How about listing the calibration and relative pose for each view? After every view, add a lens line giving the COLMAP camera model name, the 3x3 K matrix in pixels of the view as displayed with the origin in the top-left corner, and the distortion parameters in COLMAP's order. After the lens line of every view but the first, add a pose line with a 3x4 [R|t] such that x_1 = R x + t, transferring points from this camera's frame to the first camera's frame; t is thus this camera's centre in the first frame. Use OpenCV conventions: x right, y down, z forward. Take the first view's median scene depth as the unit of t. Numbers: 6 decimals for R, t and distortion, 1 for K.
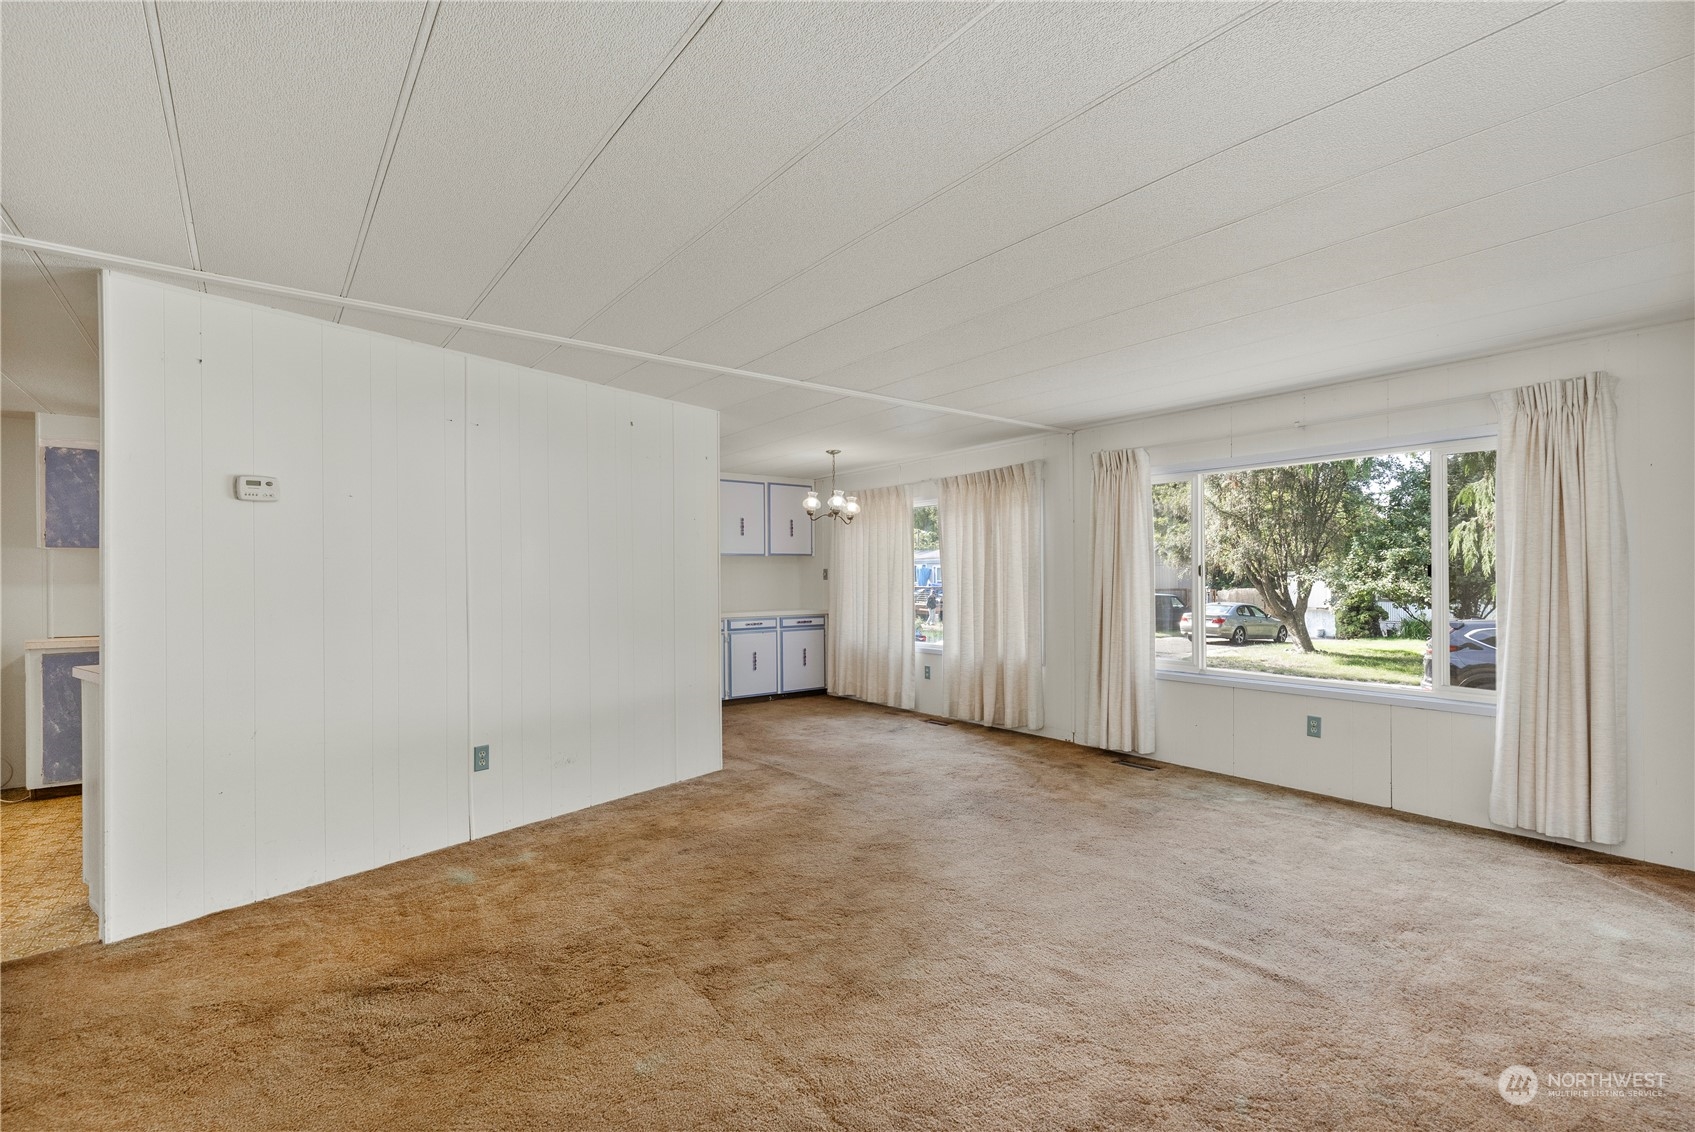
lens RADIAL K [[759.9, 0, 841.6], [0, 759.9, 578.1], [0, 0, 1]] dist [0.022931, 0.000176]
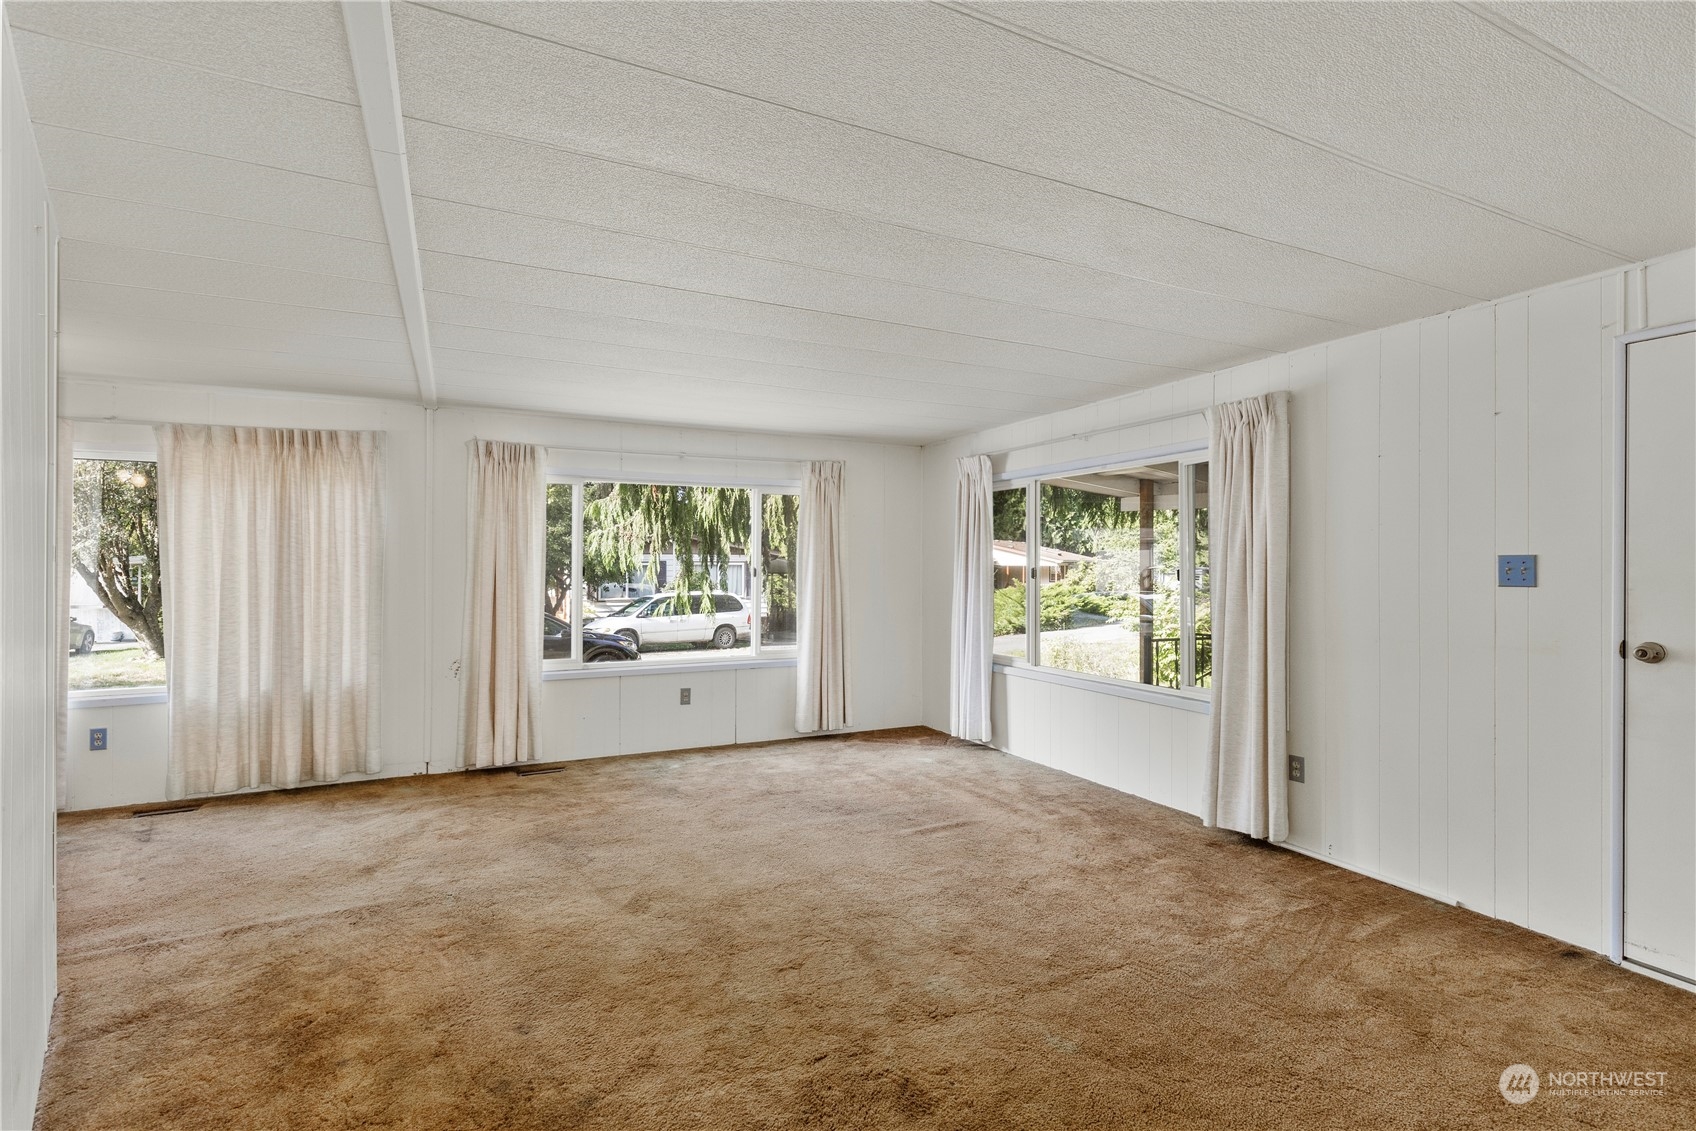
lens RADIAL K [[812.0, 0, 847.0], [0, 812.0, 562.0], [0, 0, 1]] dist [0.021927, 0.000149]
pose [[0.206462, 0.006813, 0.978431, -0.620642], [-0.000150, 0.999976, -0.006932, -0.016552], [-0.978455, 0.001285, 0.206458, 0.455269]]
